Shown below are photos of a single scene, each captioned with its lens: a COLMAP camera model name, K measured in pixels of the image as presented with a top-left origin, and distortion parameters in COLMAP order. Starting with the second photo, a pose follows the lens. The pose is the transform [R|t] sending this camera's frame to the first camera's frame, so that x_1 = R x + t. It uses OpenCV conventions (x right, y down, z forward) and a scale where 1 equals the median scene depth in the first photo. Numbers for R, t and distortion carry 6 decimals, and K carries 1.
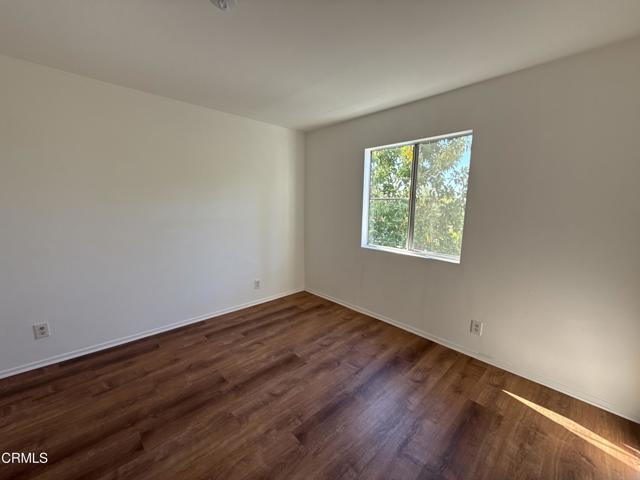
lens RADIAL K [[255.0, 0, 317.3], [0, 255.0, 232.3], [0, 0, 1]] dist [-0.000720, 0.000406]
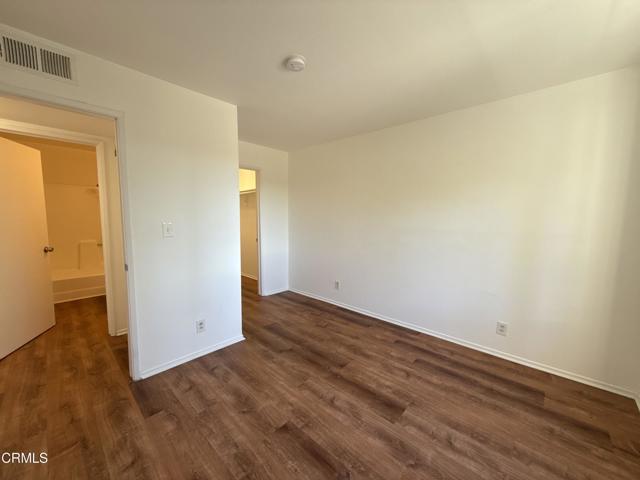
lens RADIAL K [[255.0, 0, 319.0], [0, 255.0, 241.6], [0, 0, 1]] dist [-0.000720, 0.000406]
pose [[0.069059, 0.086815, -0.993828, 0.651194], [-0.124485, 0.989170, 0.077758, -0.036921], [0.989815, 0.118347, 0.079118, 0.689563]]
